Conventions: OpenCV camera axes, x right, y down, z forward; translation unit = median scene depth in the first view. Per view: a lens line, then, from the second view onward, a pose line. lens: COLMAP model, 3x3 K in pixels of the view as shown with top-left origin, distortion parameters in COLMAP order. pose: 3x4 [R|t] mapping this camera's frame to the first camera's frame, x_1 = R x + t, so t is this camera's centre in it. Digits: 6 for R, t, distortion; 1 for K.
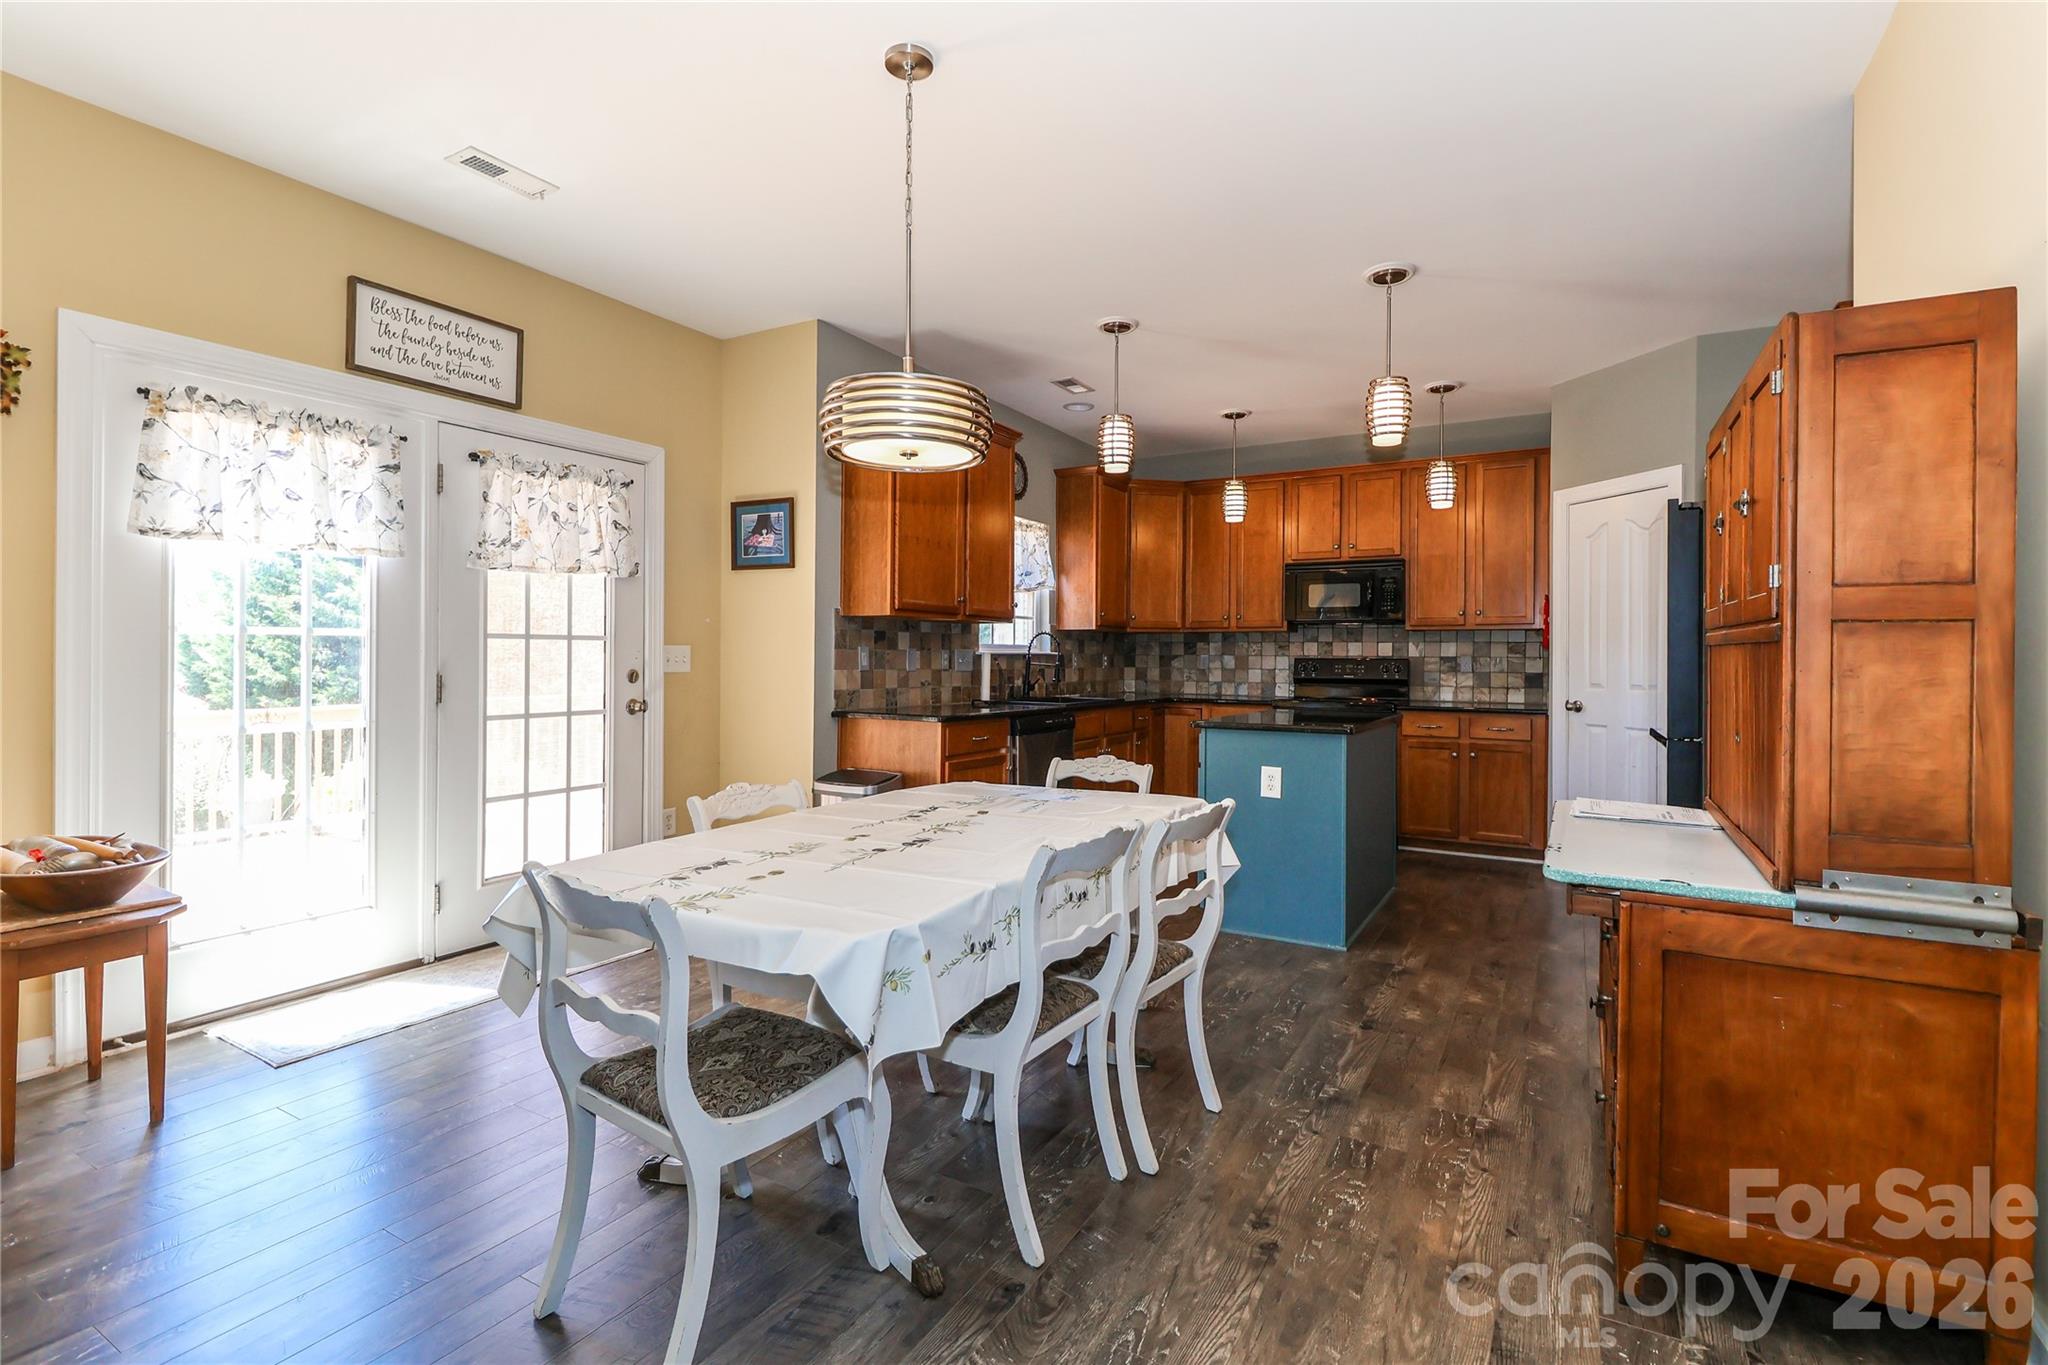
lens RADIAL K [[957.9, 0, 1013.1], [0, 957.9, 657.0], [0, 0, 1]] dist [0.015950, -0.010998]
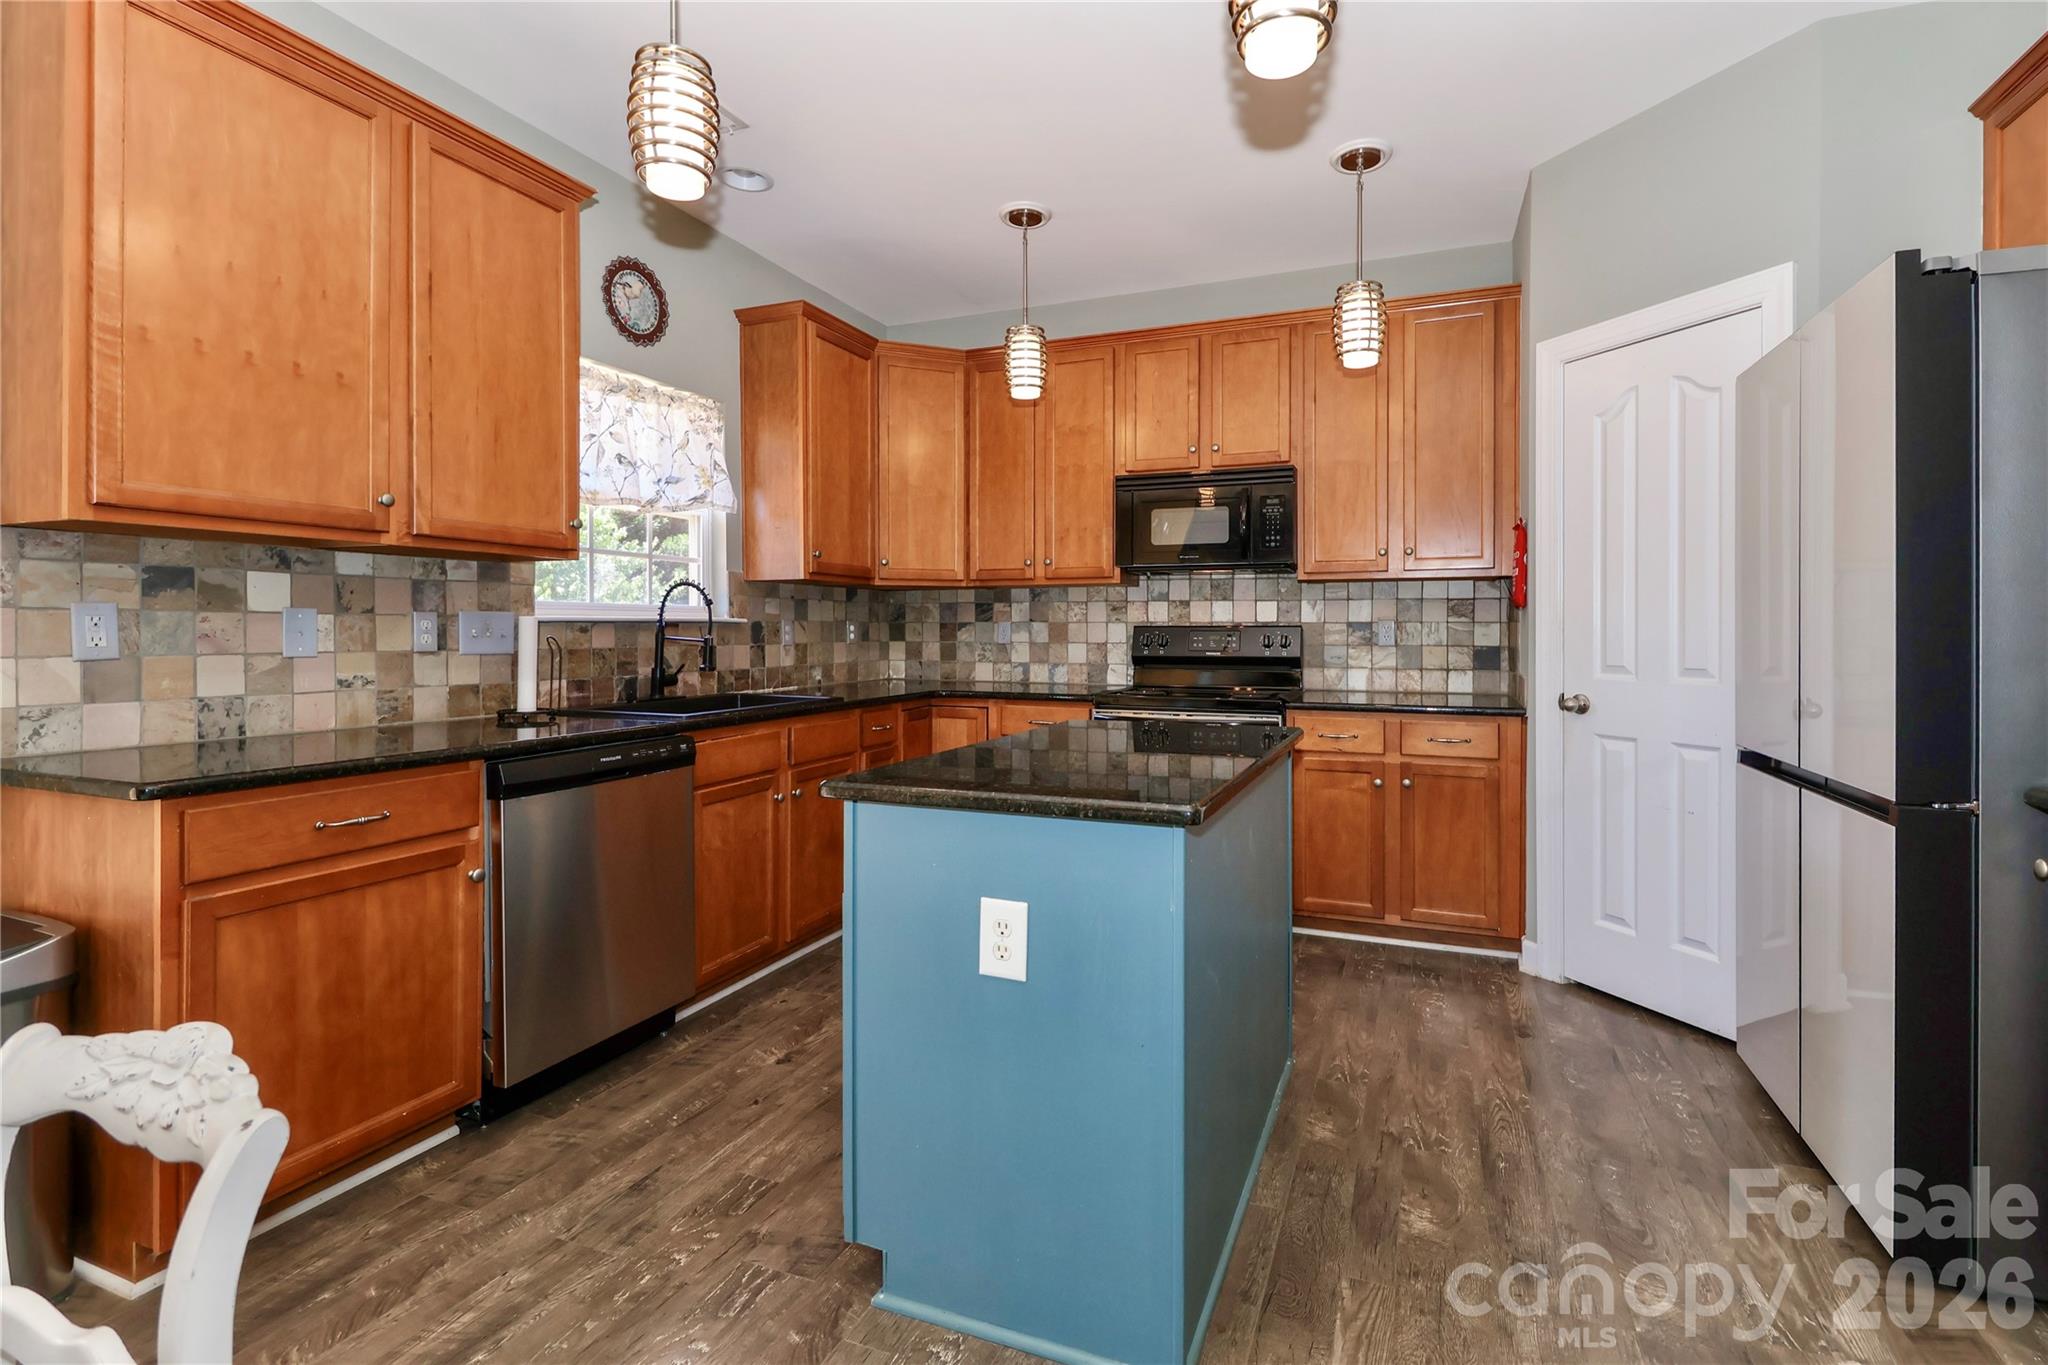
lens RADIAL K [[957.9, 0, 1049.3], [0, 957.9, 638.8], [0, 0, 1]] dist [0.015950, -0.010998]
pose [[0.988068, -0.008275, 0.153796, 0.156822], [0.006637, 0.999916, 0.011160, 0.002765], [-0.153875, -0.010006, 0.988040, 0.420322]]
